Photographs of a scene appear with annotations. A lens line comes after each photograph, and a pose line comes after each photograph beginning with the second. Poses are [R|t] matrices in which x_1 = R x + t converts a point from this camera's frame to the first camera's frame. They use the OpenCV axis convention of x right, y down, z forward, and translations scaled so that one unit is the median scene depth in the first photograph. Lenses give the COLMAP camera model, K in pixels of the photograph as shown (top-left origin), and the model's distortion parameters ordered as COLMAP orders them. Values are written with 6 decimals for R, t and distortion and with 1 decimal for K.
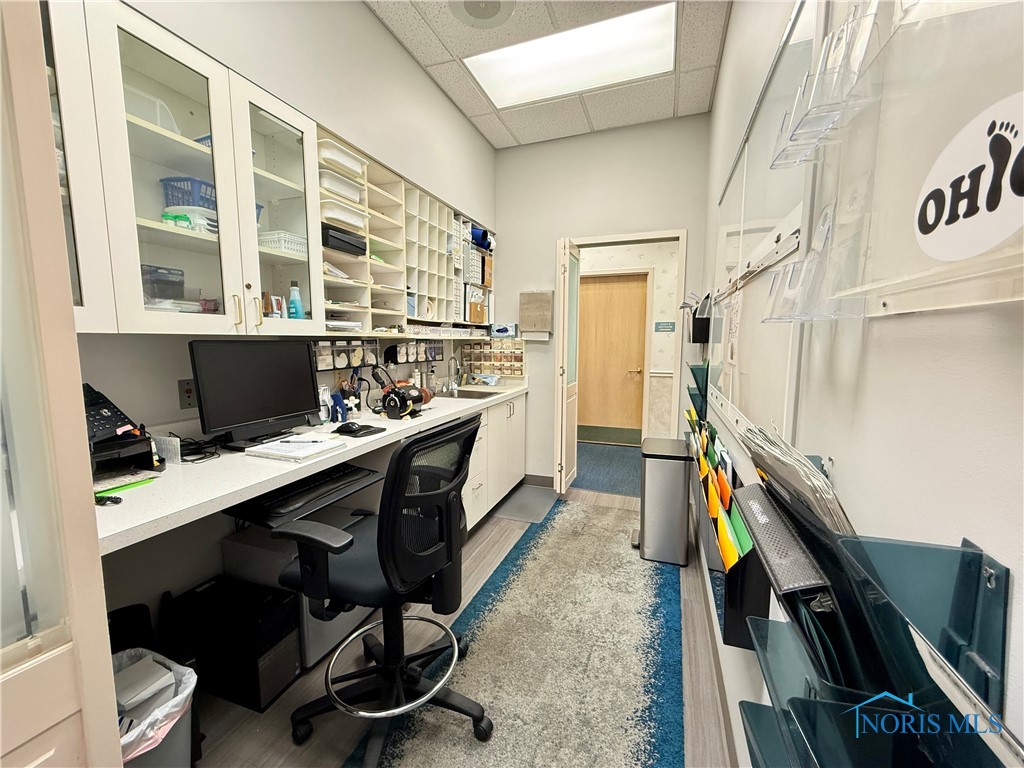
lens RADIAL K [[407.8, 0, 512.9], [0, 407.8, 386.3], [0, 0, 1]] dist [-0.000023, -0.000231]
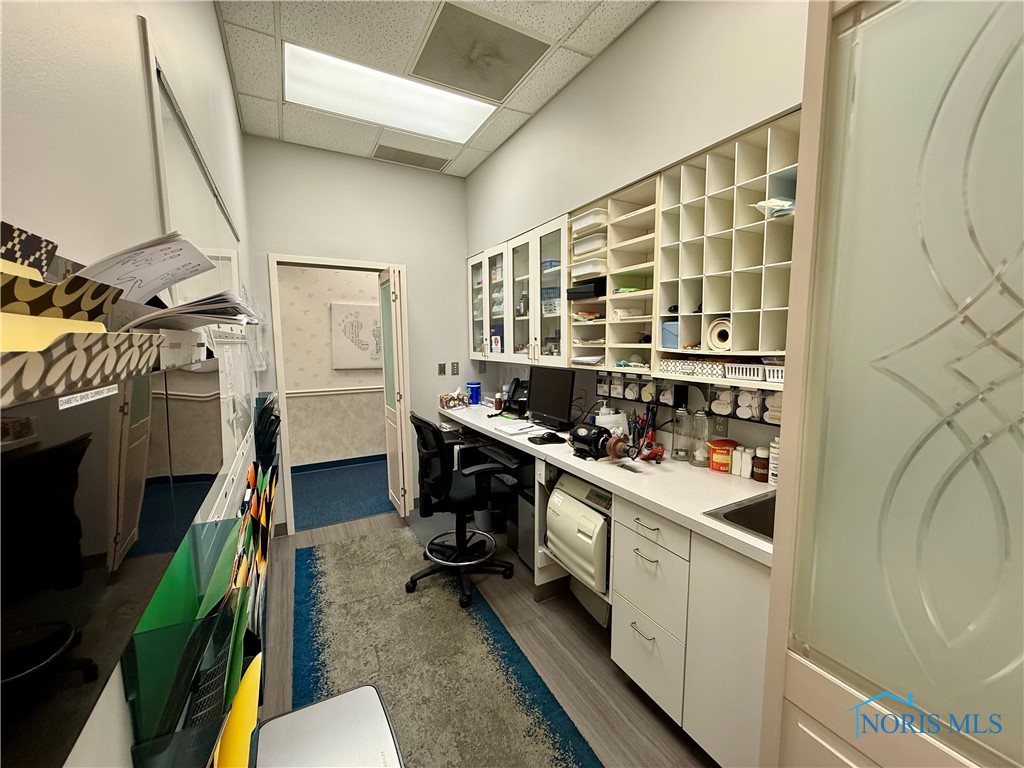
lens RADIAL K [[407.8, 0, 512.9], [0, 407.8, 381.1], [0, 0, 1]] dist [-0.000023, -0.000231]
pose [[-0.654856, 0.086075, -0.750836, 0.637105], [-0.074436, 0.981317, 0.177418, -0.290026], [0.752079, 0.172073, -0.636214, 1.635422]]
